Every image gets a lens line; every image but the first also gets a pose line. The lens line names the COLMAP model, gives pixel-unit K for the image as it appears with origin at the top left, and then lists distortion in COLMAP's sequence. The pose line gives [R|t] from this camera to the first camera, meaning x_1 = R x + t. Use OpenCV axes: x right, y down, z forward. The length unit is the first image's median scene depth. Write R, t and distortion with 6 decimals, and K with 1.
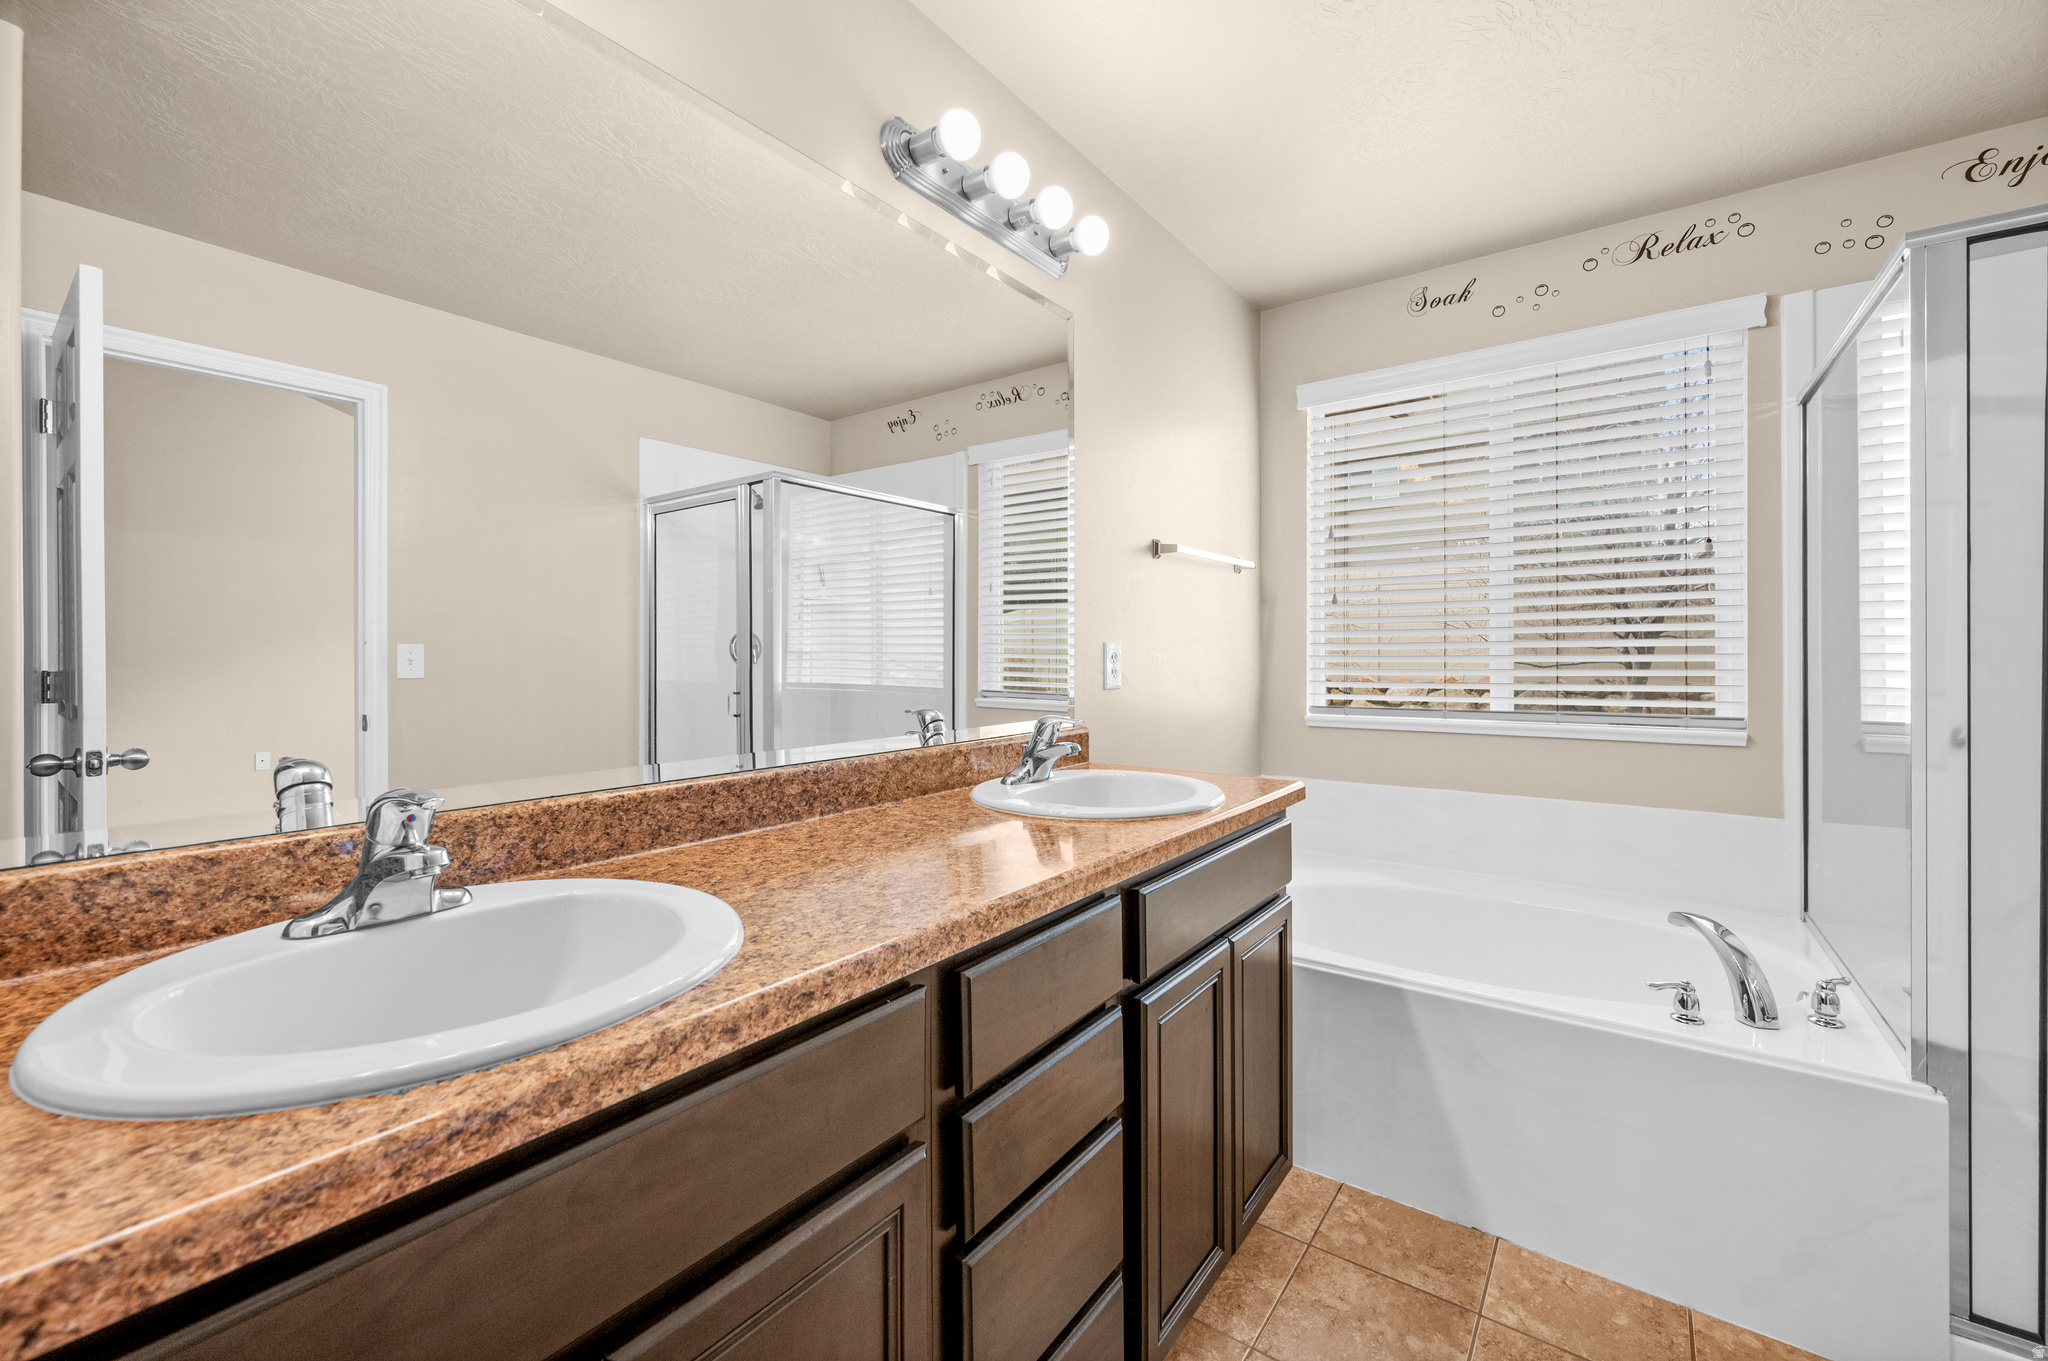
lens RADIAL K [[827.2, 0, 1034.4], [0, 827.2, 662.9], [0, 0, 1]] dist [-0.000901, -0.000012]
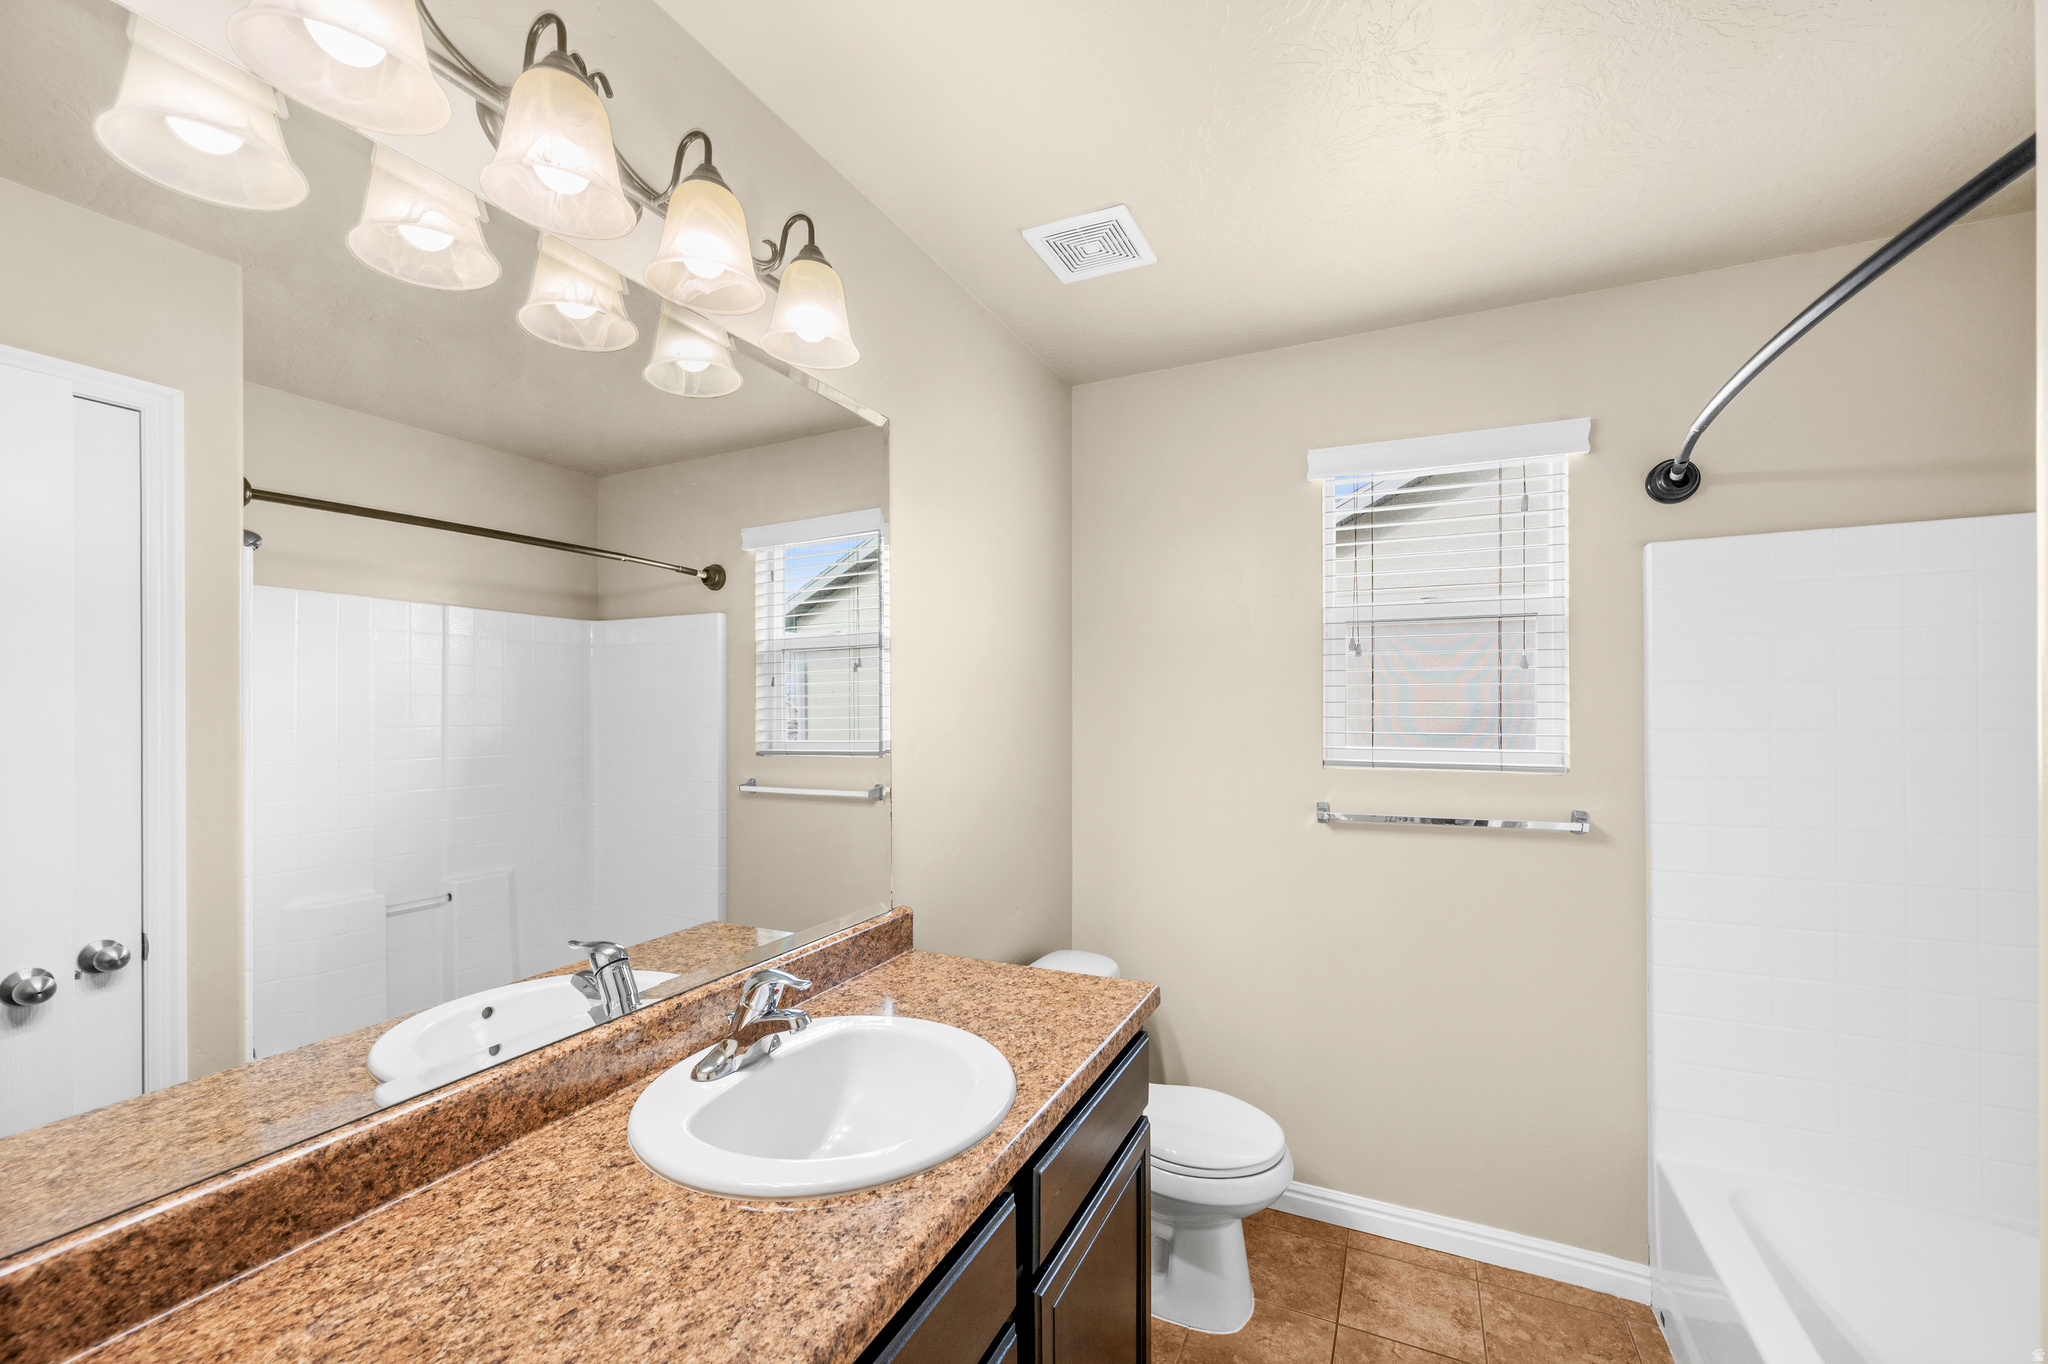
lens RADIAL K [[823.1, 0, 1012.4], [0, 823.1, 698.0], [0, 0, 1]] dist [-0.003594, 0.001031]
pose [[0.981529, -0.007104, 0.191182, -0.310036], [0.008127, 0.999957, -0.004570, -0.320171], [-0.191141, 0.006040, 0.981544, -0.088703]]
